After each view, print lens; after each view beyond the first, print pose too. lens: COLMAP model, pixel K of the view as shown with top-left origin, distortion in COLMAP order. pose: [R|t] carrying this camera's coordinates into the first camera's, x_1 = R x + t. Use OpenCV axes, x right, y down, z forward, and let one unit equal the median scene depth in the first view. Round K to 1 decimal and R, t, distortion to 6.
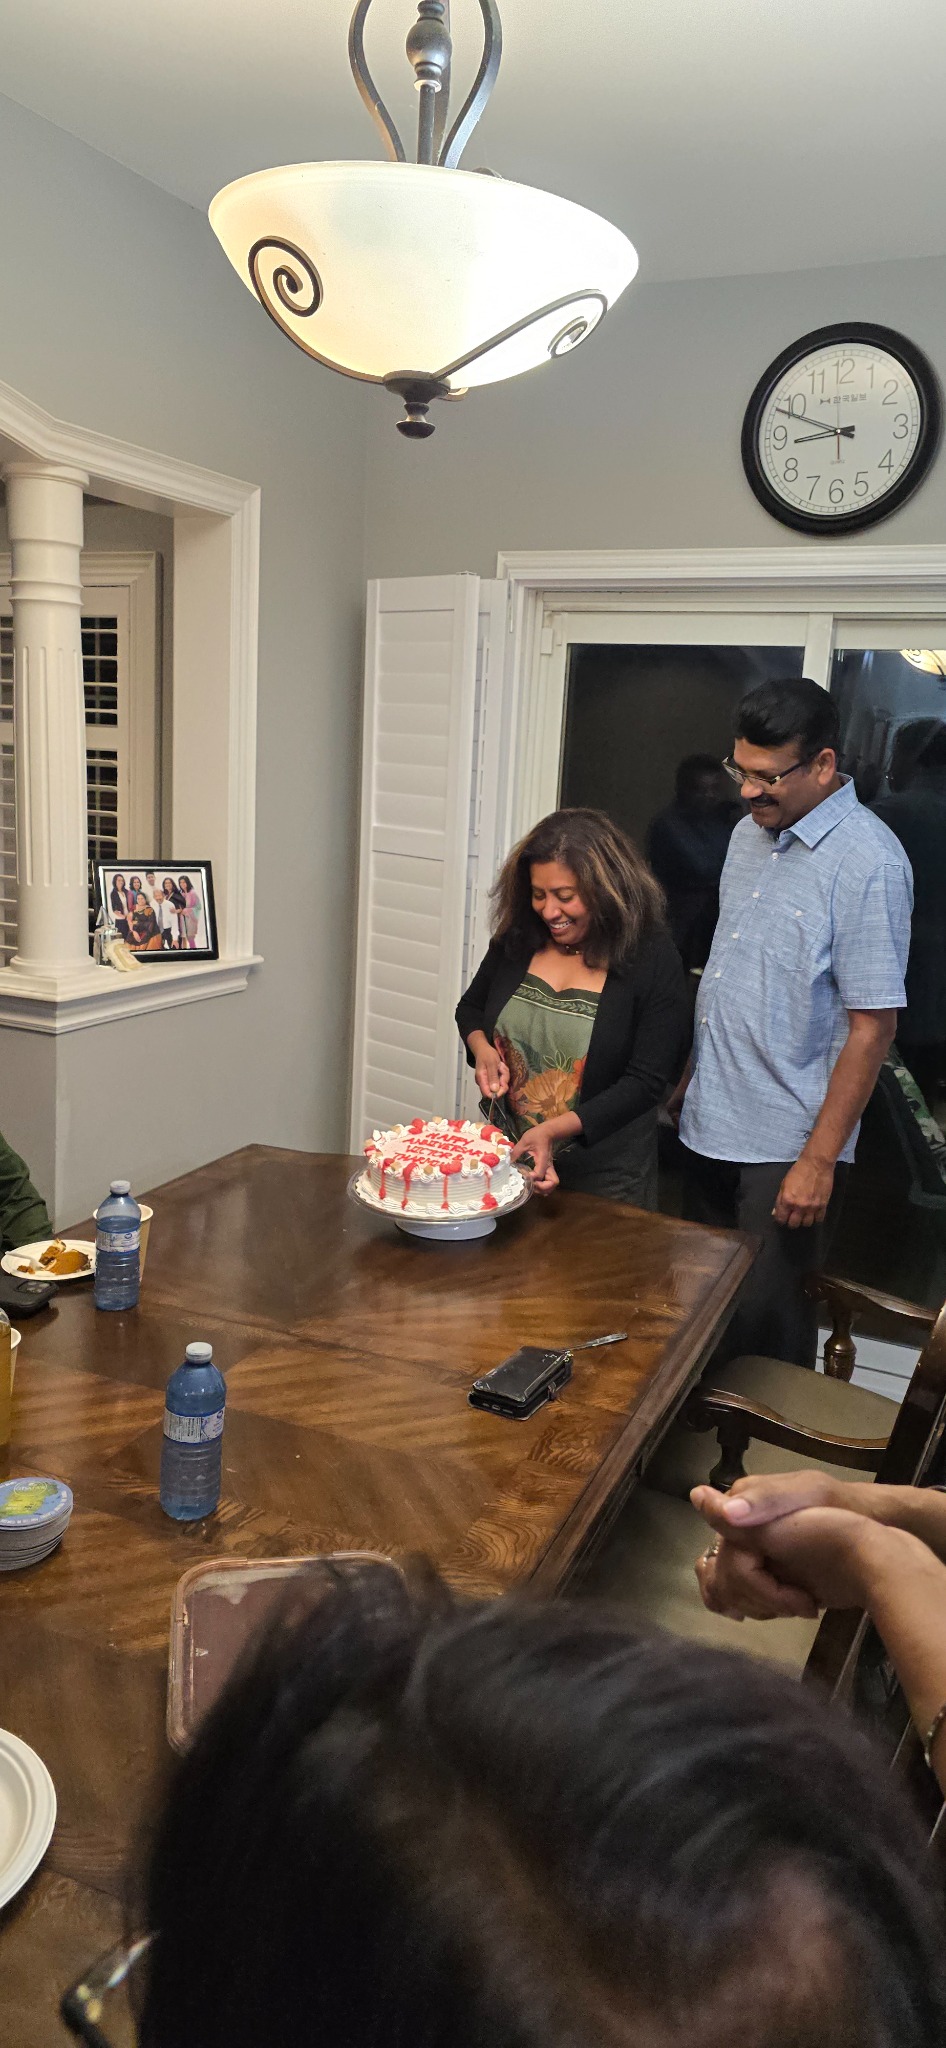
lens RADIAL K [[1418.0, 0, 478.0], [0, 1418.0, 1019.0], [0, 0, 1]] dist [0.054397, -0.017463]
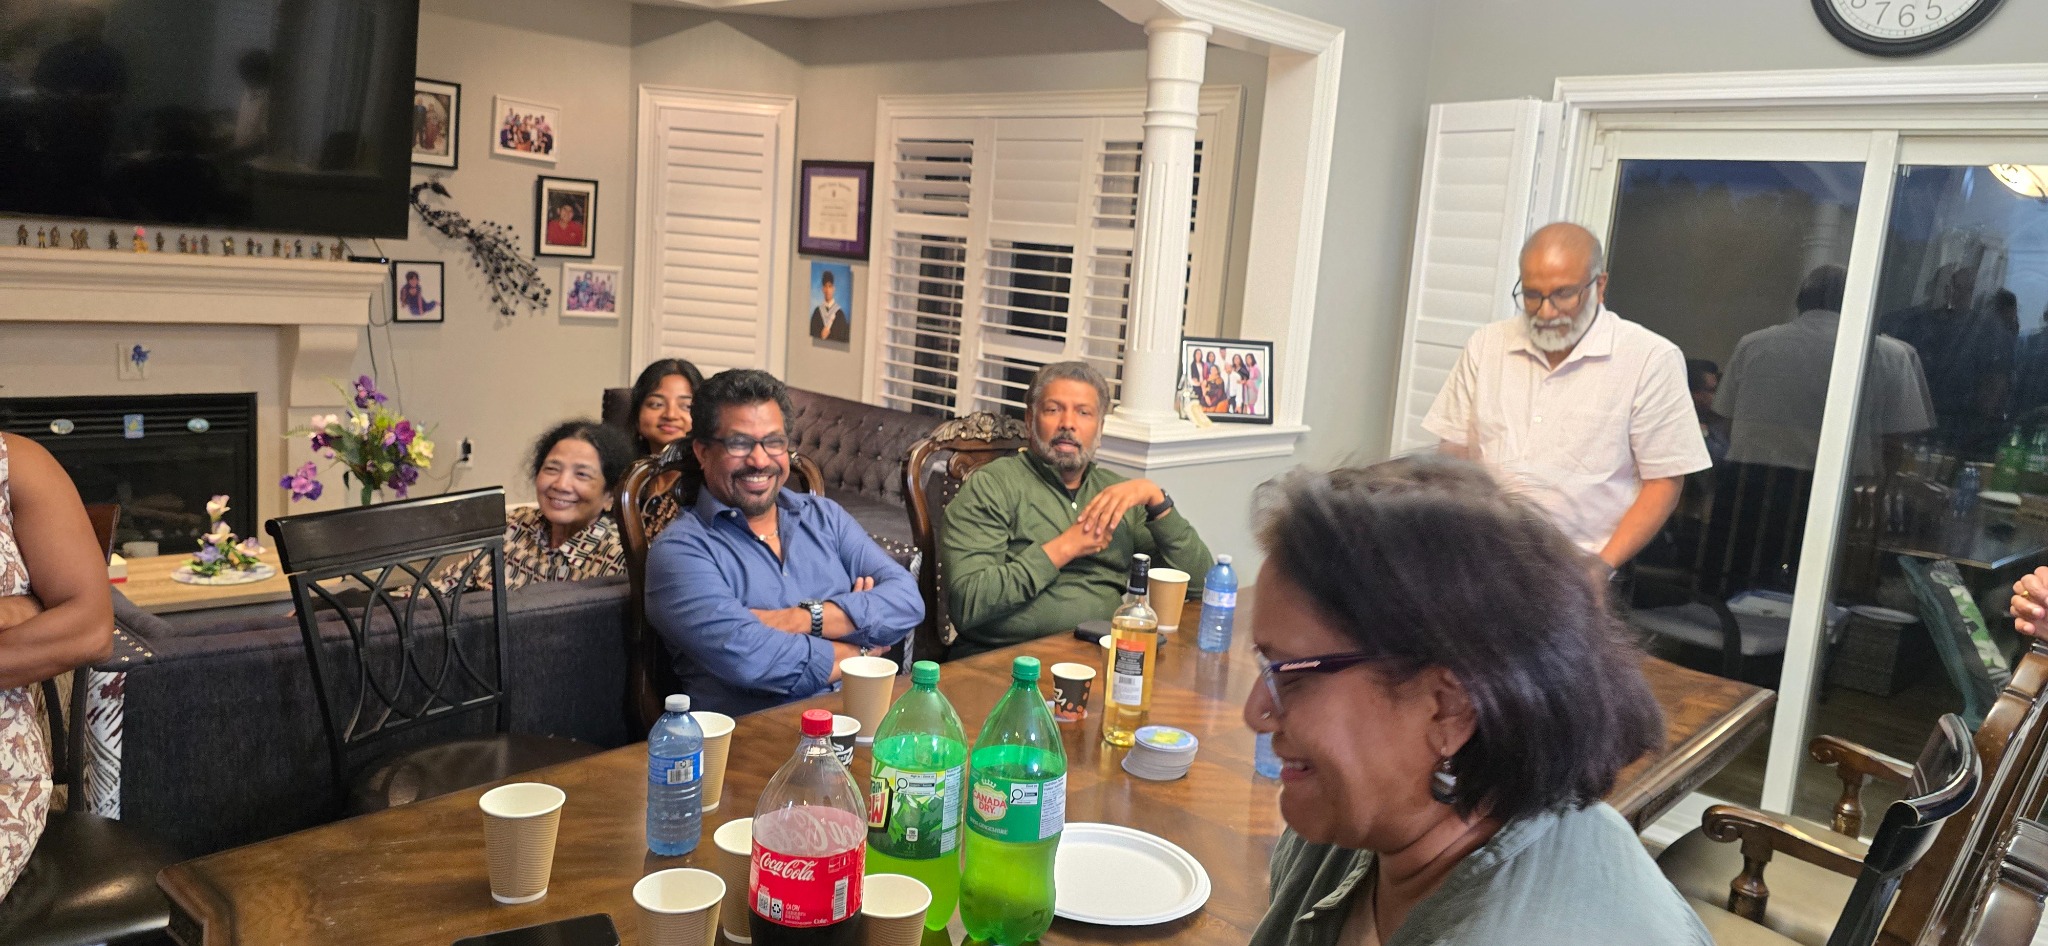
lens RADIAL K [[1418.0, 0, 1019.6], [0, 1418.0, 470.5], [0, 0, 1]] dist [0.054397, -0.017463]
pose [[0.946682, 0.072896, -0.313816, -0.009820], [-0.087872, 0.995557, -0.033825, 0.054652], [0.309956, 0.059597, 0.948881, -0.182022]]
